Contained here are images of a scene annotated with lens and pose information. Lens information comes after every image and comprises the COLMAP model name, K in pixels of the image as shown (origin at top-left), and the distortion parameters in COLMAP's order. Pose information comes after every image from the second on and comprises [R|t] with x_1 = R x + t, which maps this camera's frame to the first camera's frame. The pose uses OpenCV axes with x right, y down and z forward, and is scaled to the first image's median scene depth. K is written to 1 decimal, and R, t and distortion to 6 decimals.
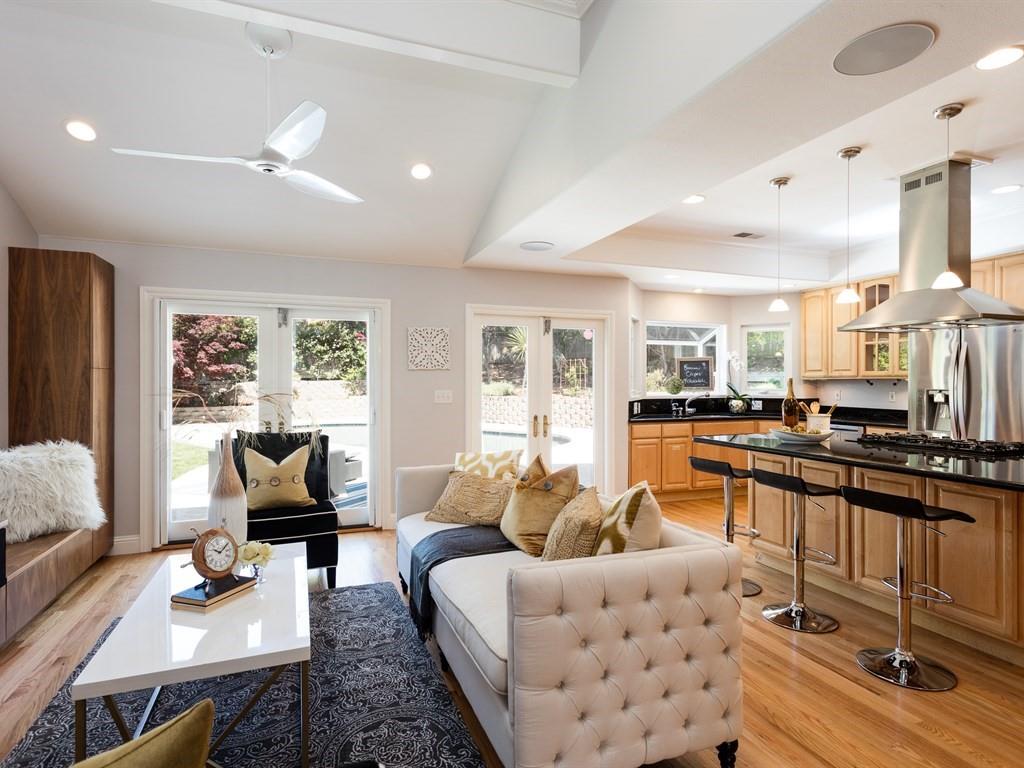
lens RADIAL K [[561.5, 0, 508.8], [0, 561.5, 379.1], [0, 0, 1]] dist [0.001542, 0.000341]
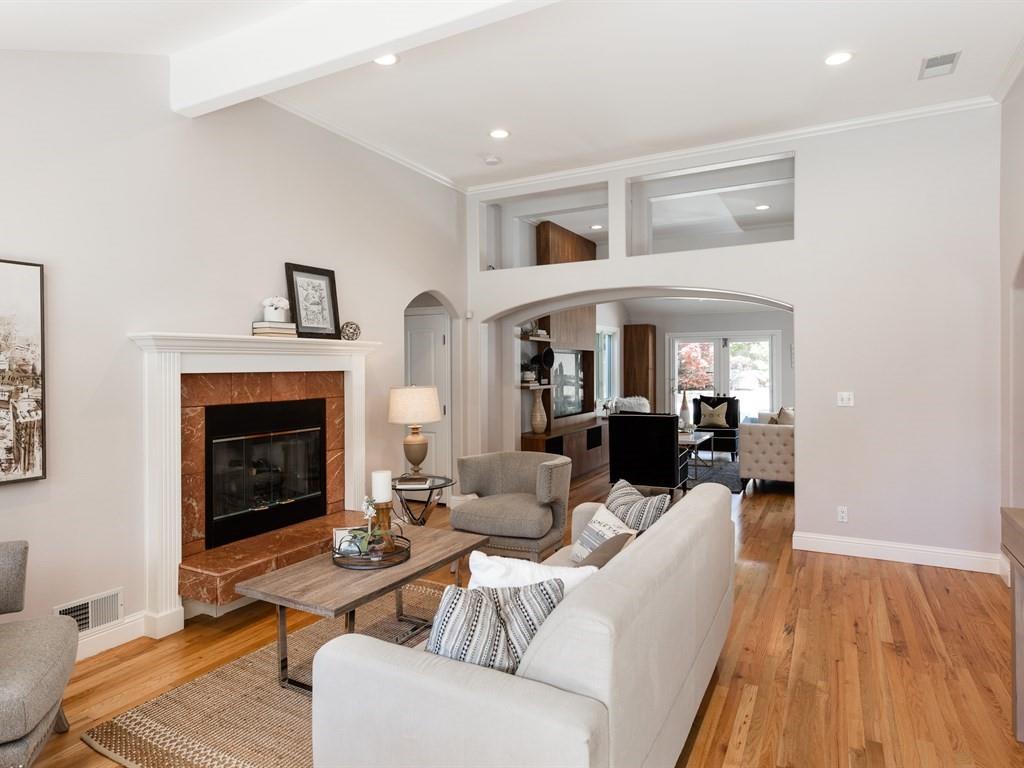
lens RADIAL K [[608.2, 0, 513.5], [0, 608.2, 378.2], [0, 0, 1]] dist [-0.001106, 0.000282]
pose [[0.665000, 0.007272, -0.746808, 0.634622], [0.009043, 0.999801, 0.017788, -0.022406], [0.746788, -0.018583, 0.664802, -0.901837]]
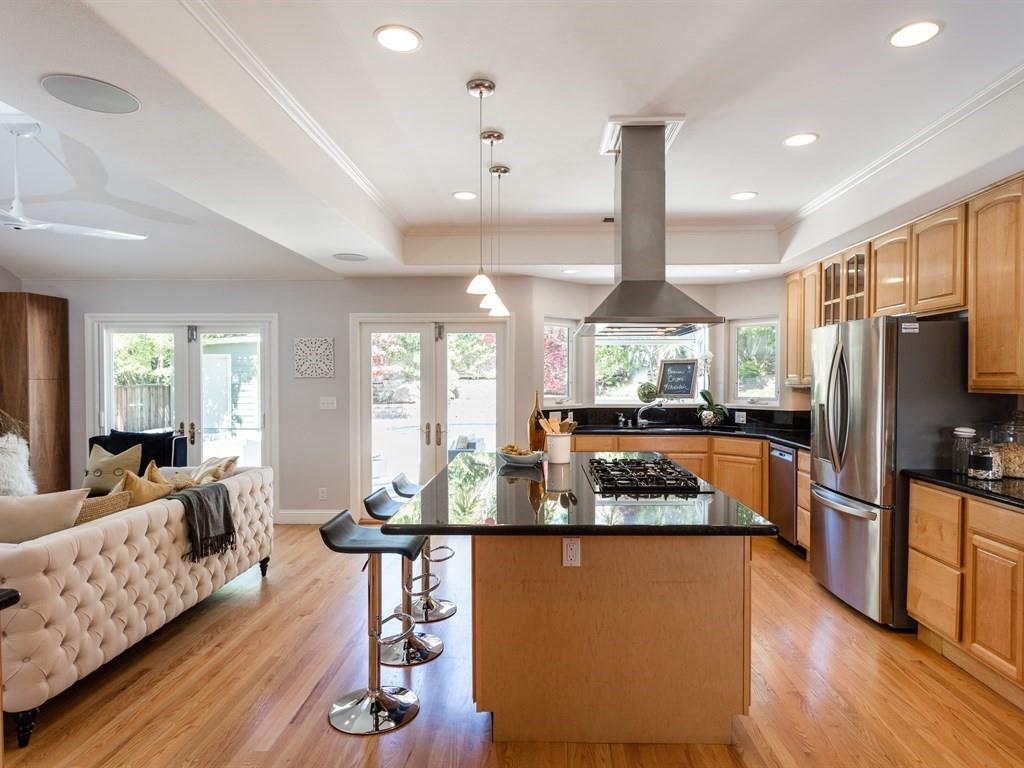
lens RADIAL K [[608.2, 0, 513.5], [0, 608.2, 378.2], [0, 0, 1]] dist [-0.001106, 0.000282]
pose [[0.925047, 0.000670, -0.379853, 0.591218], [0.000506, 0.999995, 0.002995, -0.017320], [0.379853, -0.002963, 0.925042, 0.071086]]
